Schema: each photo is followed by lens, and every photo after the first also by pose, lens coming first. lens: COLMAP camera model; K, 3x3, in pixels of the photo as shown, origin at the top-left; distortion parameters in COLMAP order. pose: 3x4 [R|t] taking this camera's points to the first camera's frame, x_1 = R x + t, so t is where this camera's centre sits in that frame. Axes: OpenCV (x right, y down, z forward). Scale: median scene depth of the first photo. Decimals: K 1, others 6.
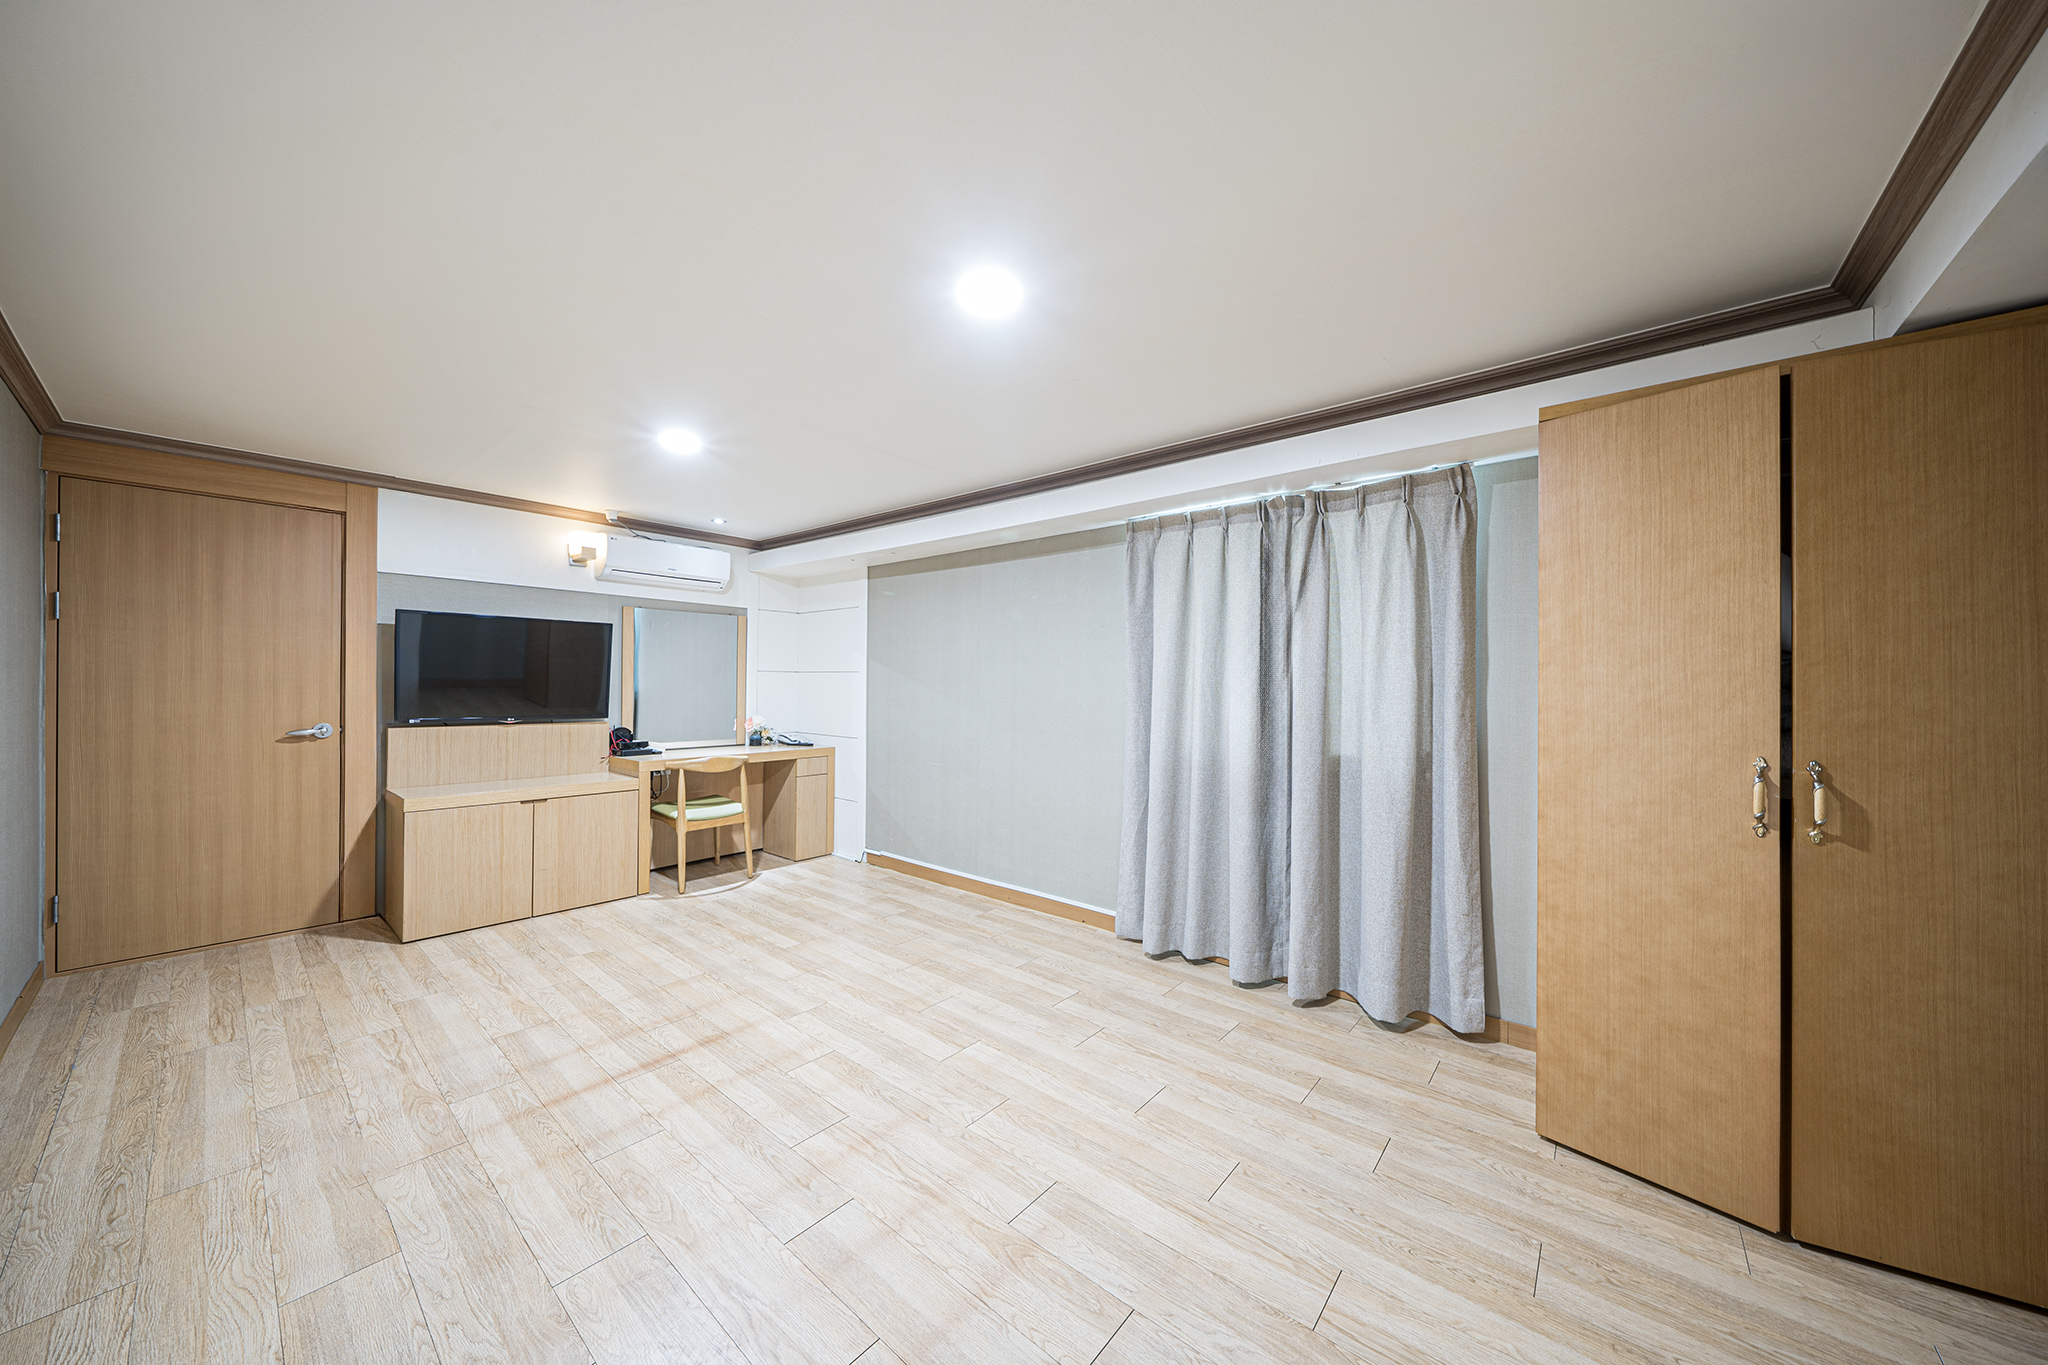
lens RADIAL K [[695.6, 0, 1024.0], [0, 695.6, 682.5], [0, 0, 1]] dist [0.000016, -0.000028]
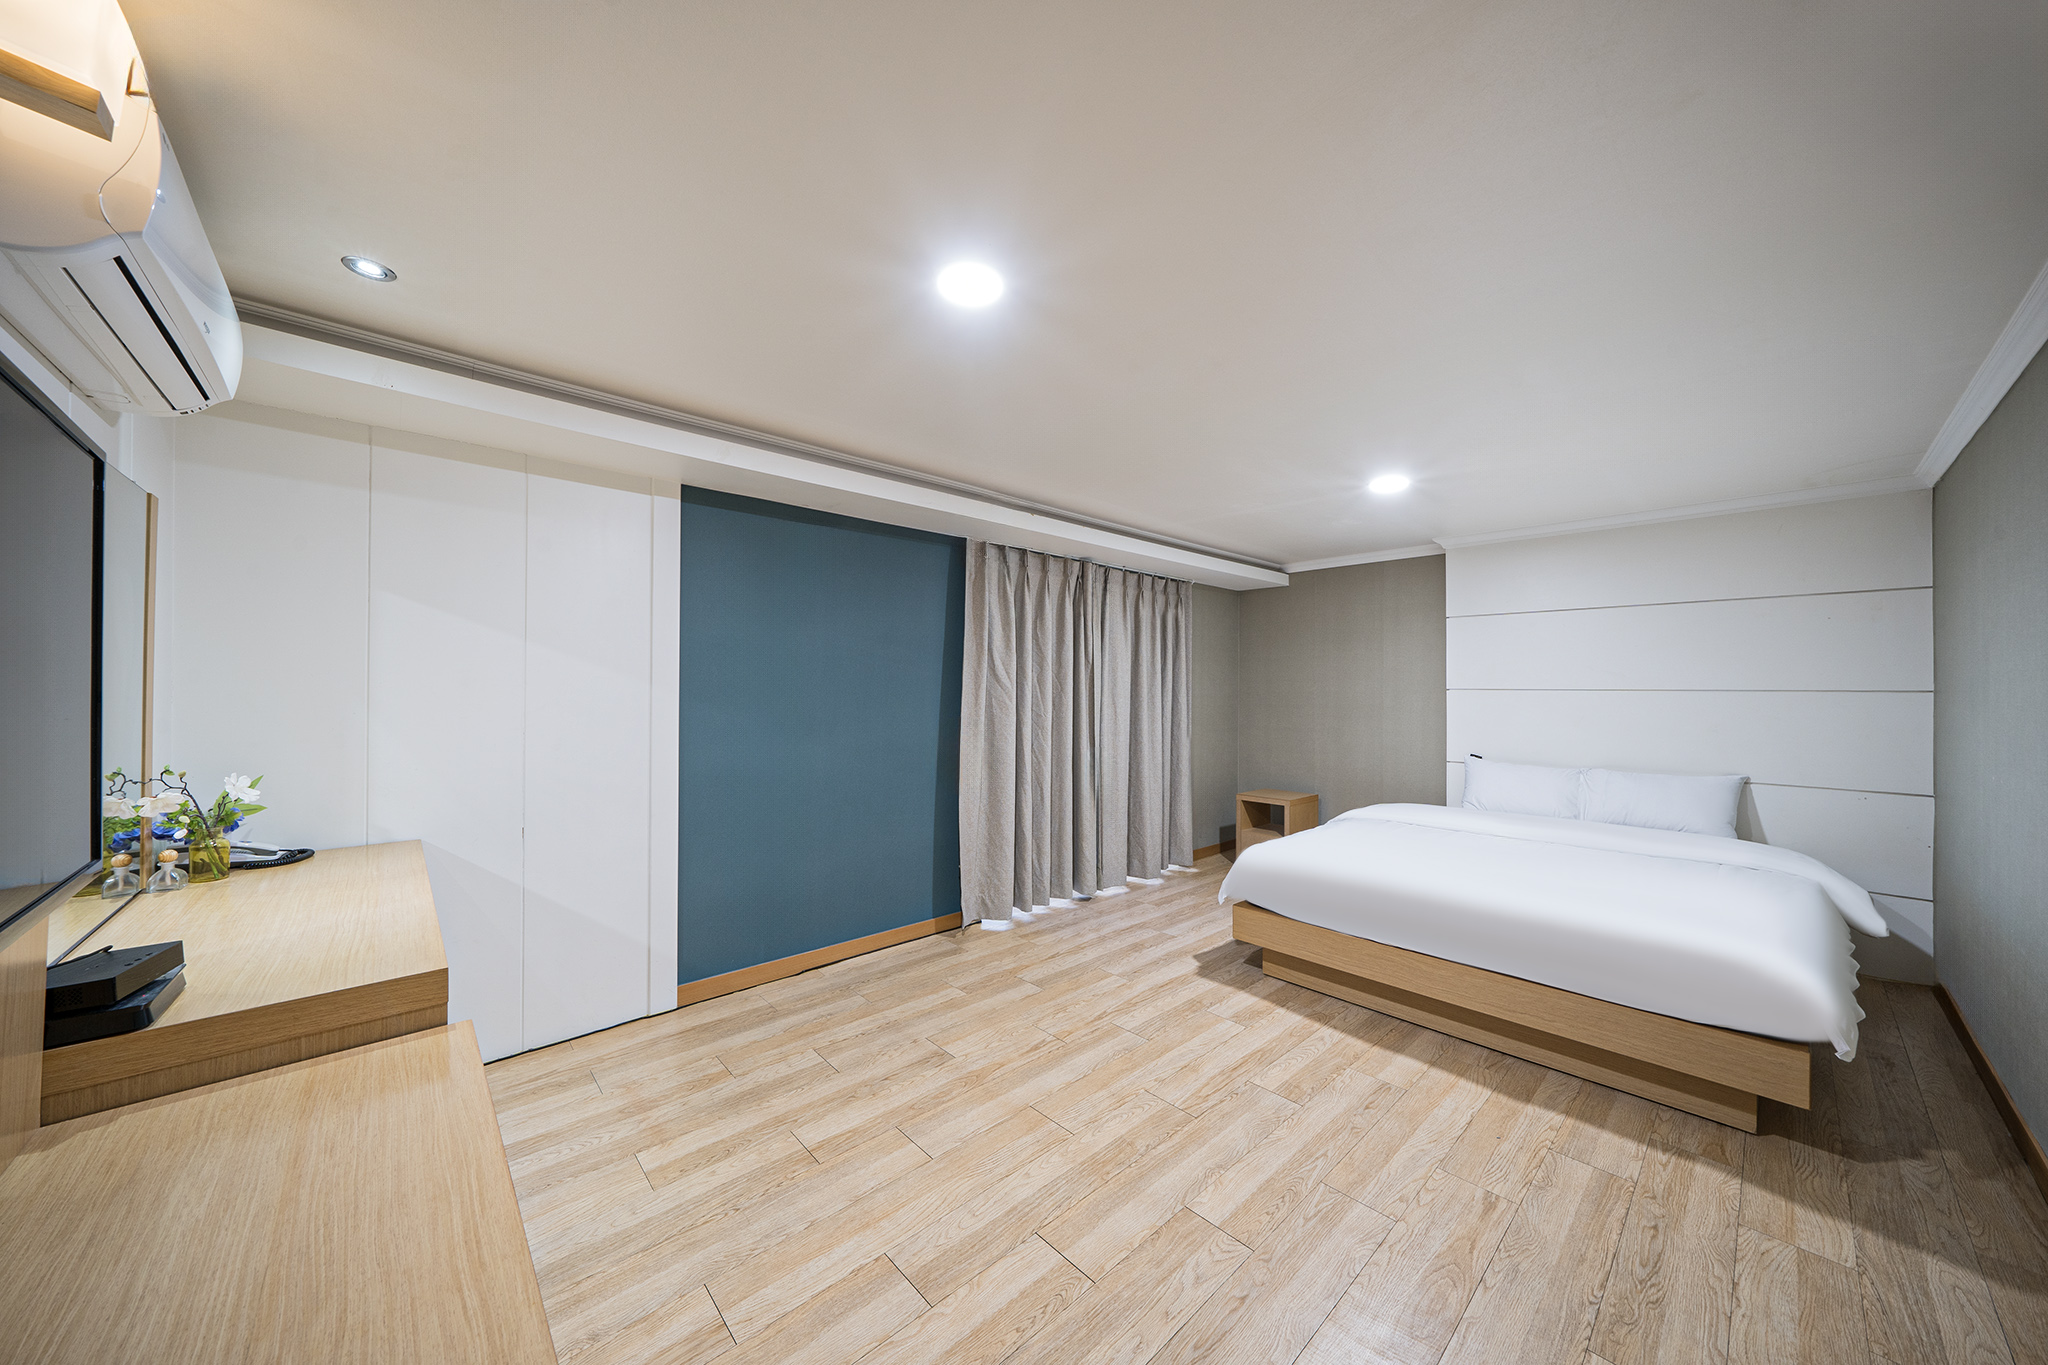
lens RADIAL K [[695.6, 0, 1024.0], [0, 695.6, 682.5], [0, 0, 1]] dist [0.000016, -0.000028]
pose [[0.130740, 0.005675, 0.991400, -0.714427], [-0.004410, 0.999977, -0.005143, -0.008746], [-0.991407, -0.003700, 0.130762, 0.680594]]
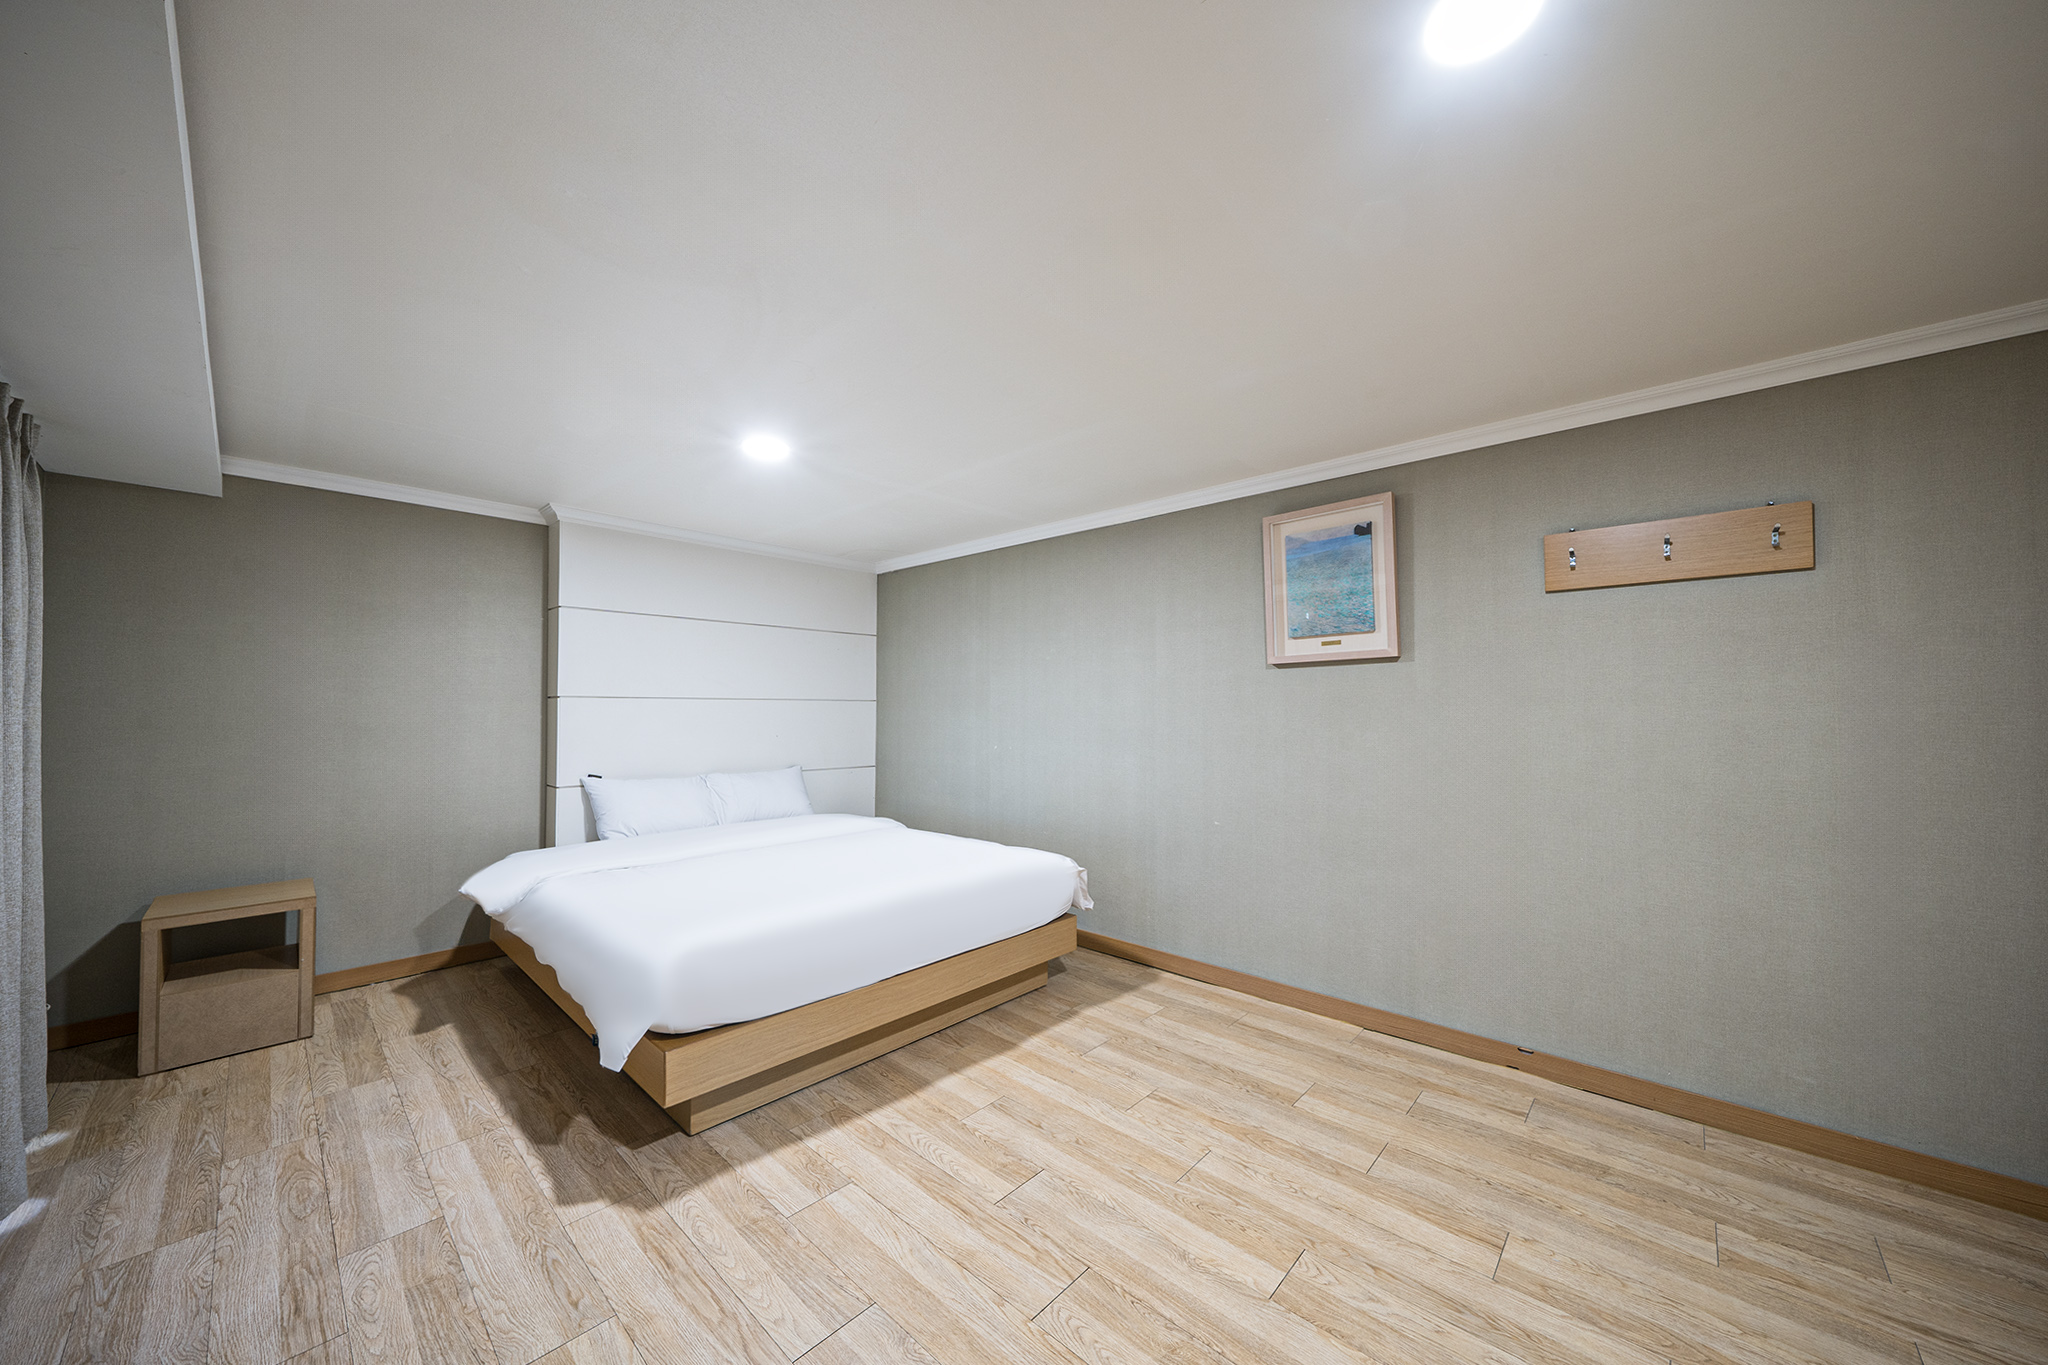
lens RADIAL K [[714.0, 0, 1024.0], [0, 714.0, 682.5], [0, 0, 1]] dist [-0.005873, -0.000010]
pose [[-0.998673, 0.000010, 0.051495, -0.096824], [-0.001981, 0.999252, -0.038619, 0.011277], [-0.051457, -0.038670, -0.997926, 1.064227]]
